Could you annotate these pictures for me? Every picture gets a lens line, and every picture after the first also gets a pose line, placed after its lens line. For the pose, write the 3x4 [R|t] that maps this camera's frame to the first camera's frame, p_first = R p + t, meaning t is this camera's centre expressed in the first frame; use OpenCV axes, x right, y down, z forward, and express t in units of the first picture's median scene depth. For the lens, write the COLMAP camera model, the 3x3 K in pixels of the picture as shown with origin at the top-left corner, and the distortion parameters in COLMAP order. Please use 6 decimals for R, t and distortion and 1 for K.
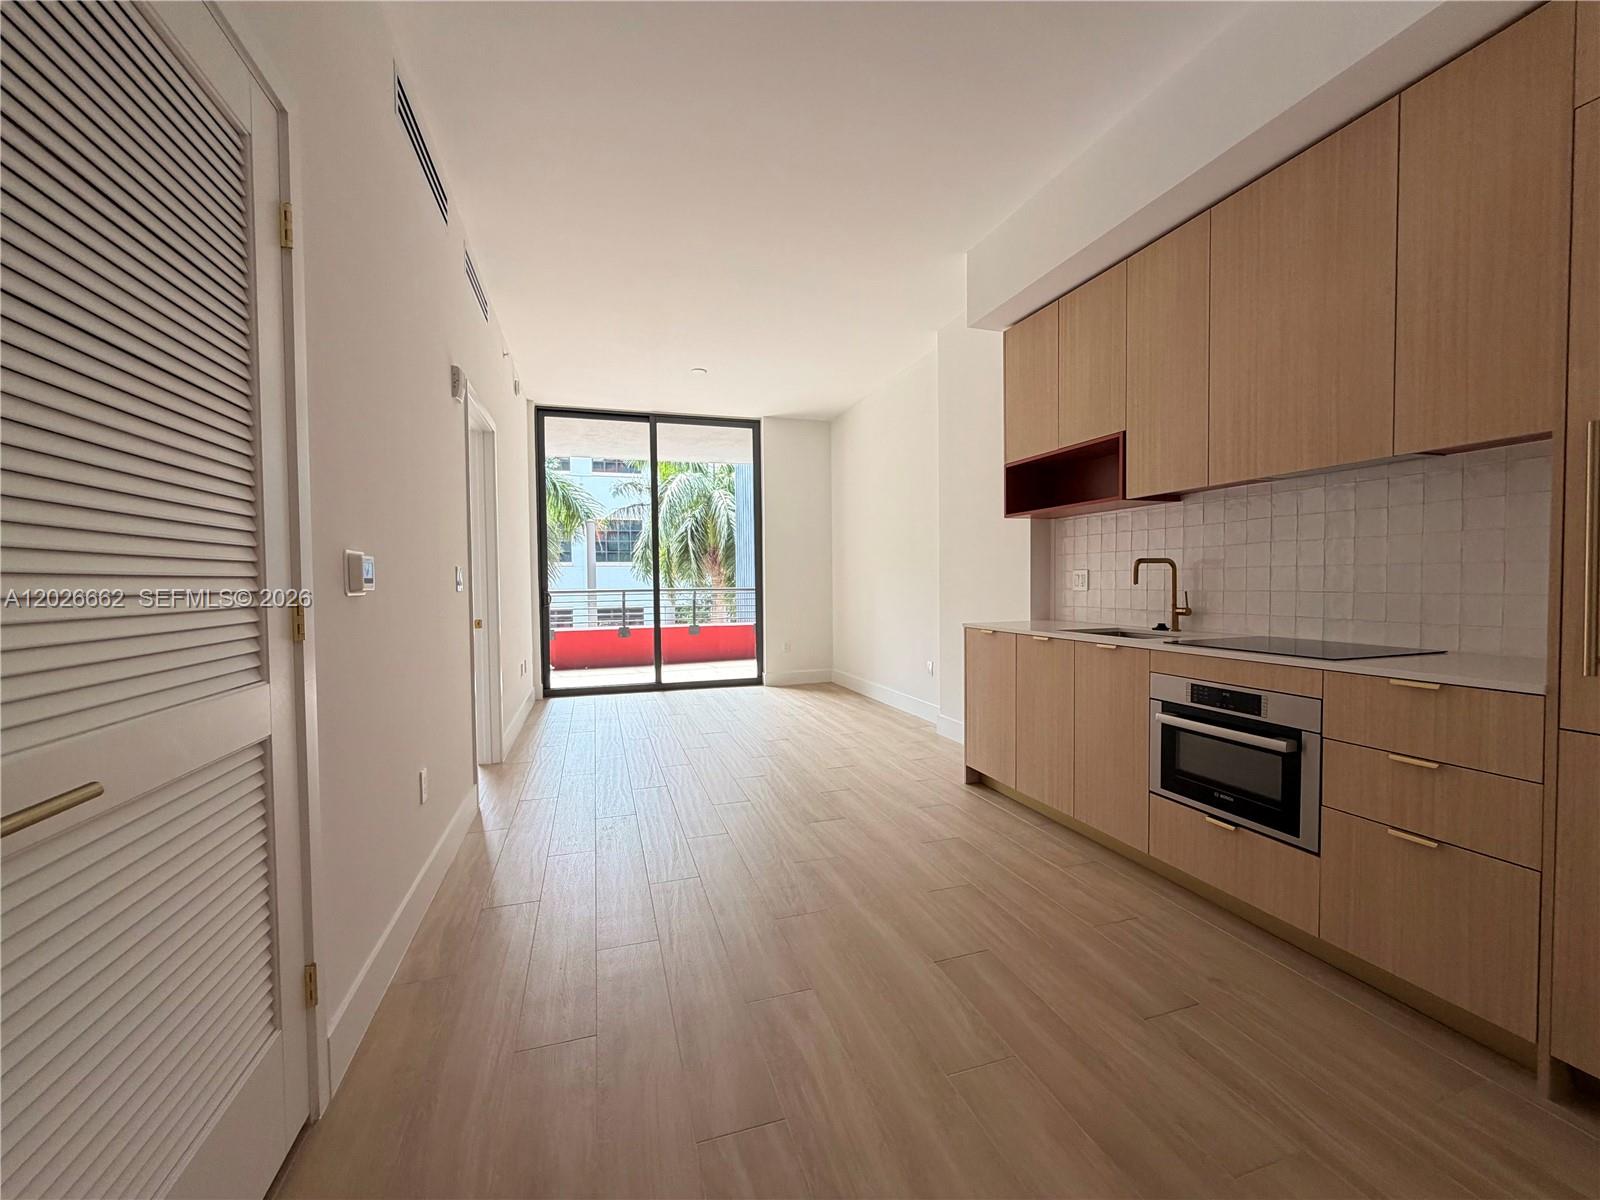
lens RADIAL K [[639.4, 0, 801.1], [0, 639.4, 598.3], [0, 0, 1]] dist [0.002109, -0.000916]
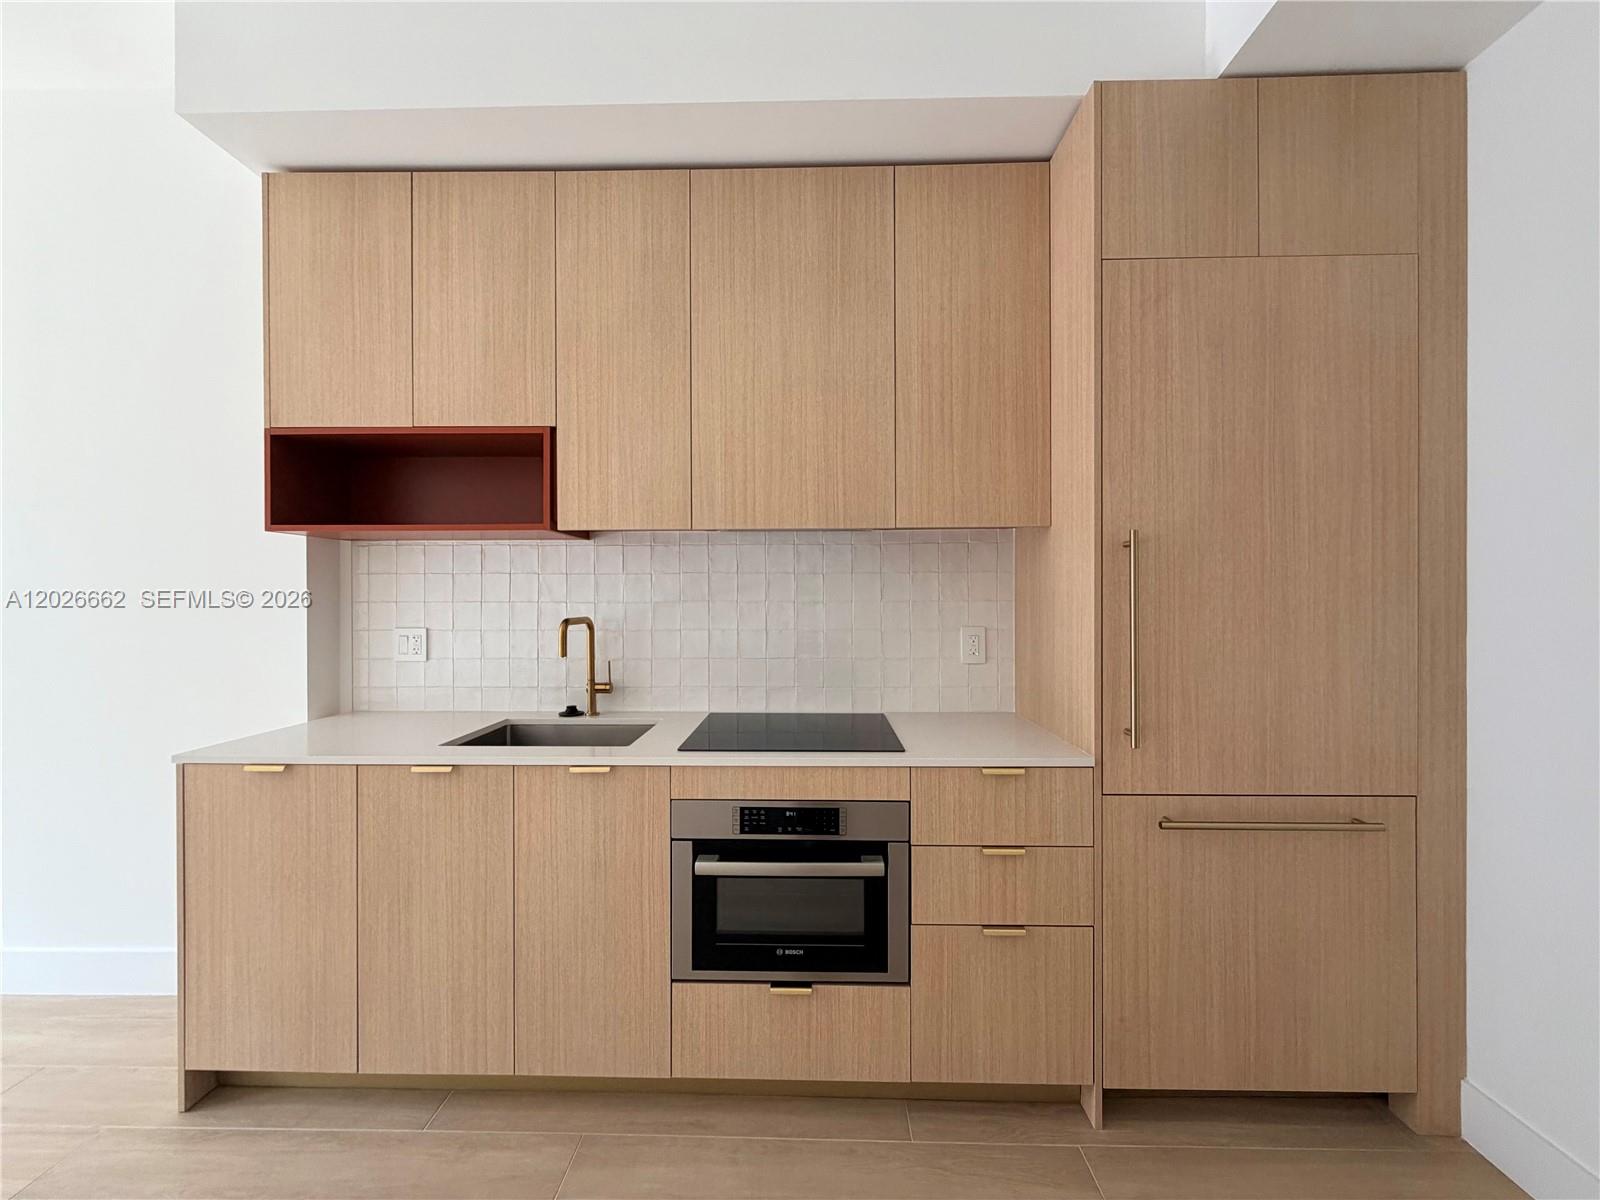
lens RADIAL K [[639.4, 0, 805.5], [0, 639.4, 601.2], [0, 0, 1]] dist [0.002109, -0.000916]
pose [[0.334610, 0.008608, 0.942318, -0.030778], [0.023883, 0.999560, -0.017611, -0.067128], [-0.942054, 0.028398, 0.334257, 0.567510]]
